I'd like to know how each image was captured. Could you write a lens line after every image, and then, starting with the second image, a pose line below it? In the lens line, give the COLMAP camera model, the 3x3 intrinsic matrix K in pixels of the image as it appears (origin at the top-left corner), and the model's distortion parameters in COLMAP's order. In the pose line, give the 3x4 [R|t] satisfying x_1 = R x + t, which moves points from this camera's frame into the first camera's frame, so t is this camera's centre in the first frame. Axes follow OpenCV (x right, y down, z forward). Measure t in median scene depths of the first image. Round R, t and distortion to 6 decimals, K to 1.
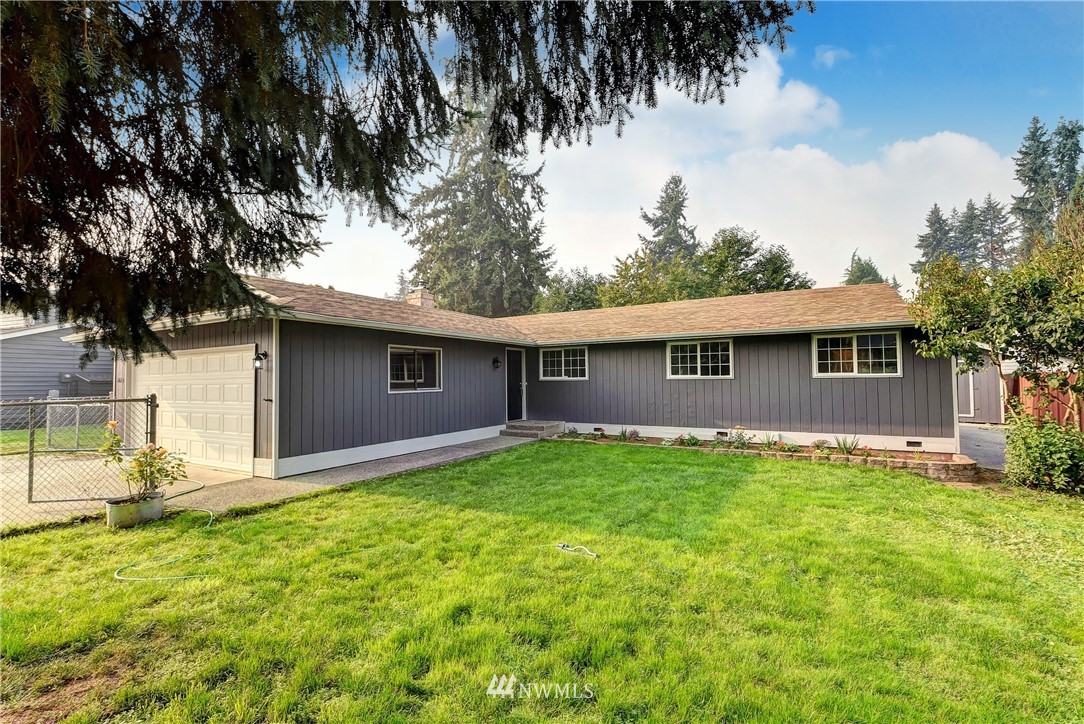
lens RADIAL K [[478.1, 0, 536.3], [0, 478.1, 362.1], [0, 0, 1]] dist [0.002760, -0.003358]
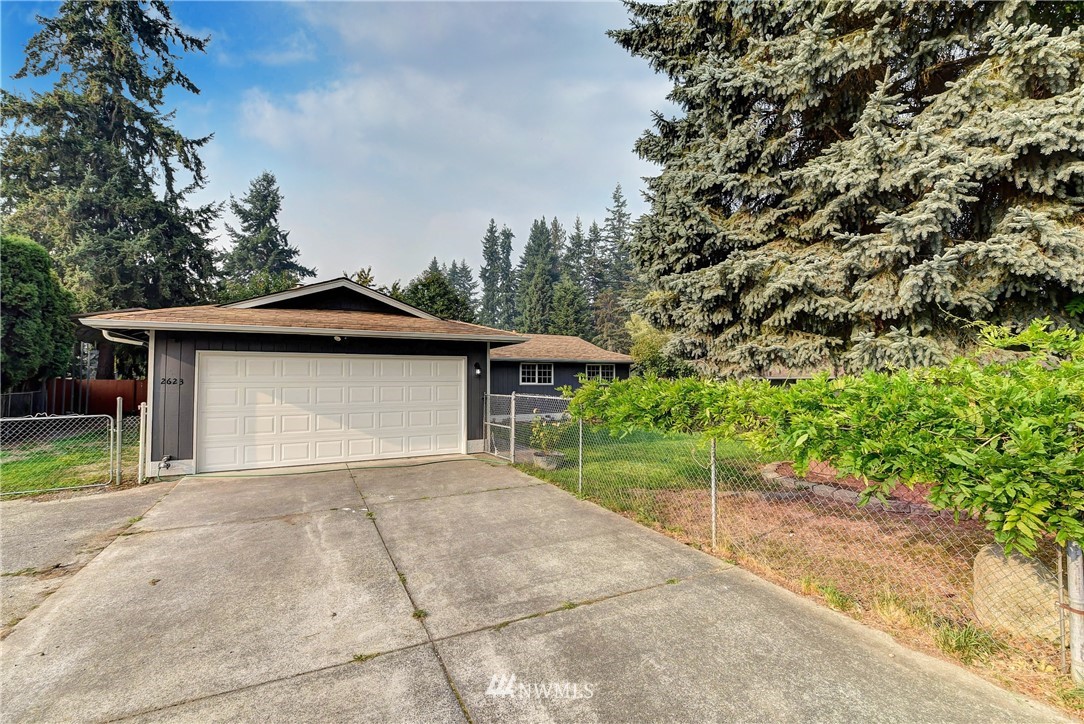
lens RADIAL K [[478.1, 0, 543.2], [0, 478.1, 367.2], [0, 0, 1]] dist [0.002760, -0.003358]
pose [[0.537032, 0.038026, 0.842704, -0.211519], [-0.035143, 0.999125, -0.022688, 0.002117], [-0.842829, -0.017430, 0.537899, 0.010253]]
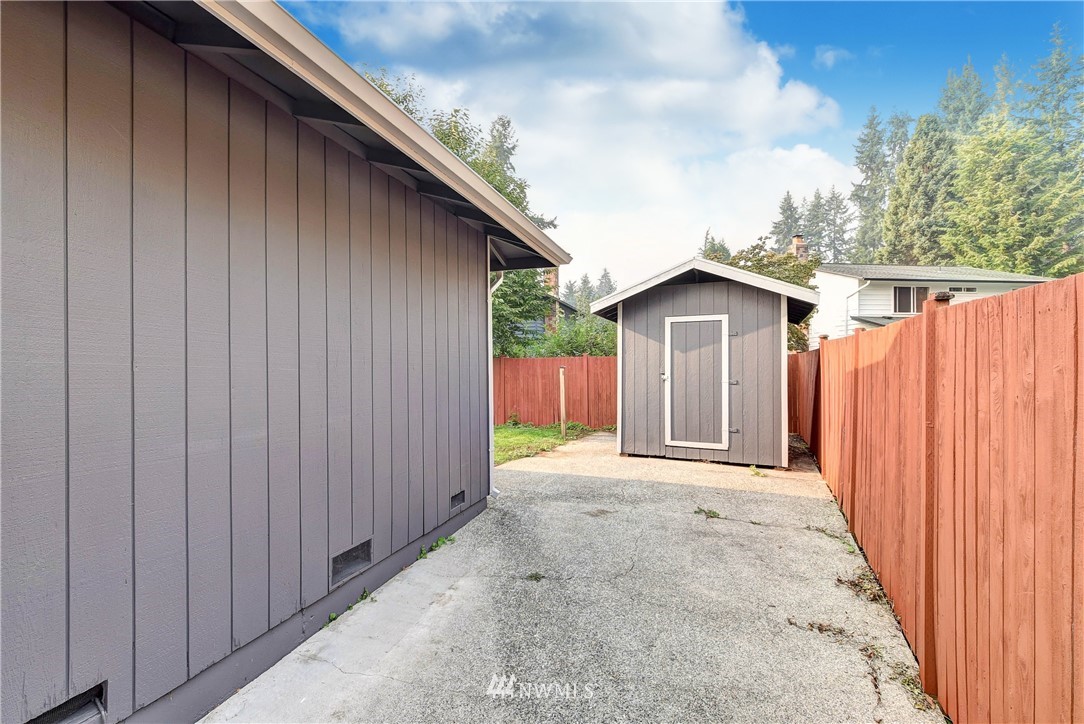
lens RADIAL K [[478.1, 0, 542.6], [0, 478.1, 360.4], [0, 0, 1]] dist [0.002760, -0.003358]
pose [[0.977997, 0.002989, 0.208597, 0.189772], [-0.008862, 0.999590, 0.027228, 0.006377], [-0.208430, -0.028477, 0.977623, 0.175555]]
